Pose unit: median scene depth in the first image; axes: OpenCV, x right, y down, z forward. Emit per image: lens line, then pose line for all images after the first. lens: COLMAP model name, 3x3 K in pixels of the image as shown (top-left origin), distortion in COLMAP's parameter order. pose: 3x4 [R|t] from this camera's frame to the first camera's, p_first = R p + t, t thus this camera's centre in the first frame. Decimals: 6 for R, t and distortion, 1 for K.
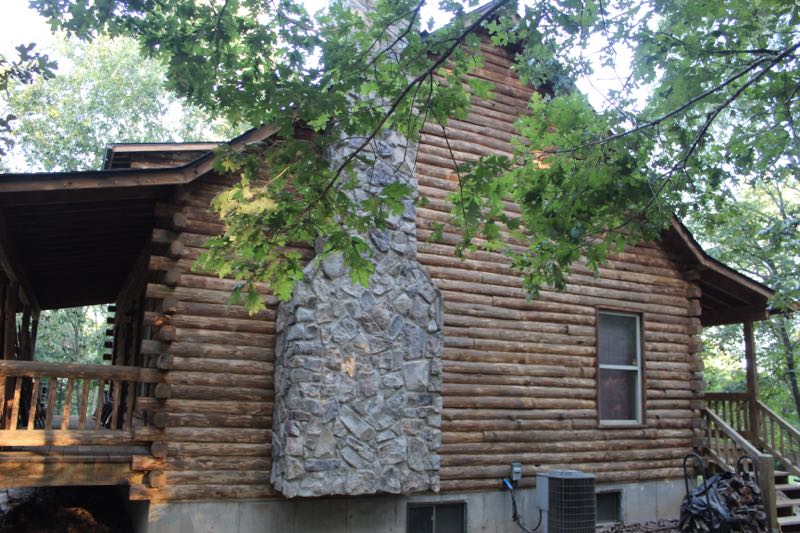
lens RADIAL K [[673.3, 0, 396.4], [0, 673.3, 273.7], [0, 0, 1]] dist [-0.143448, 0.113042]
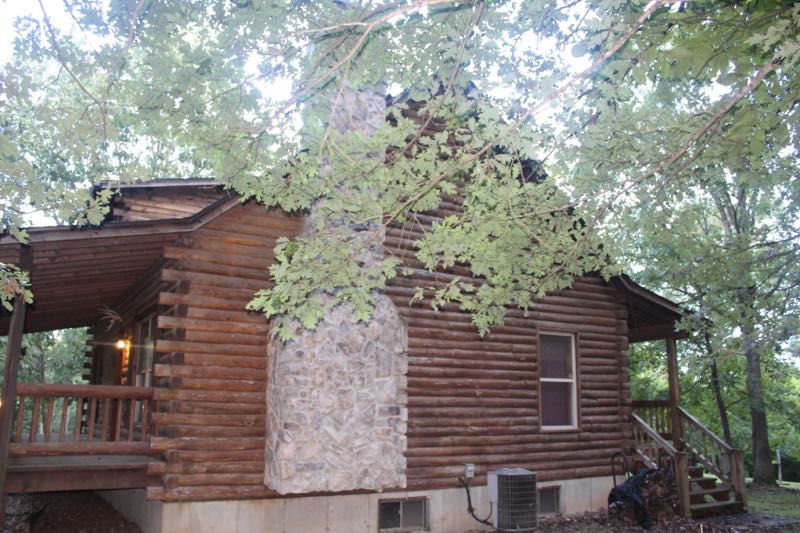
lens RADIAL K [[669.9, 0, 400.0], [0, 669.9, 266.5], [0, 0, 1]] dist [-0.145996, 0.118899]
pose [[0.996915, -0.005206, 0.078310, -0.037104], [0.007635, 0.999498, -0.030756, -0.032094], [-0.078111, 0.031259, 0.996455, -0.192316]]
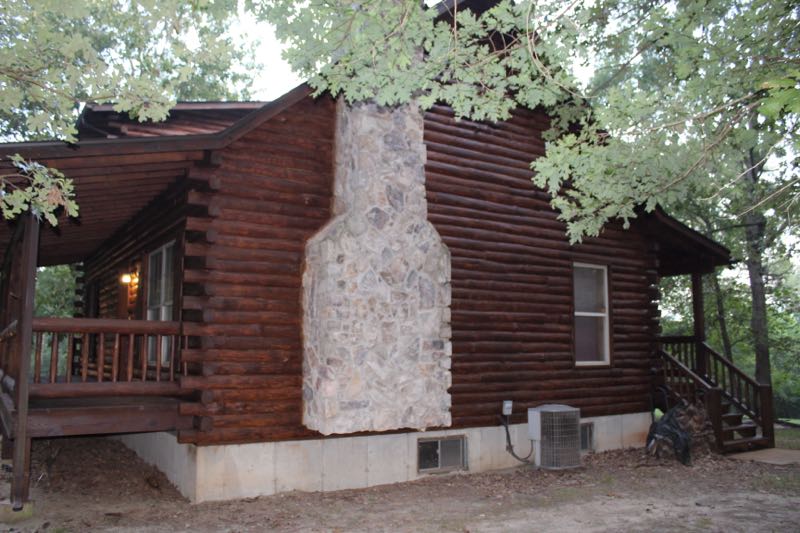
lens RADIAL K [[673.3, 0, 396.4], [0, 673.3, 273.7], [0, 0, 1]] dist [-0.143448, 0.113042]
pose [[0.993474, -0.013789, 0.113221, -0.151042], [0.006076, 0.997654, 0.068193, -0.006426], [-0.113895, -0.067060, 0.991227, -0.093766]]
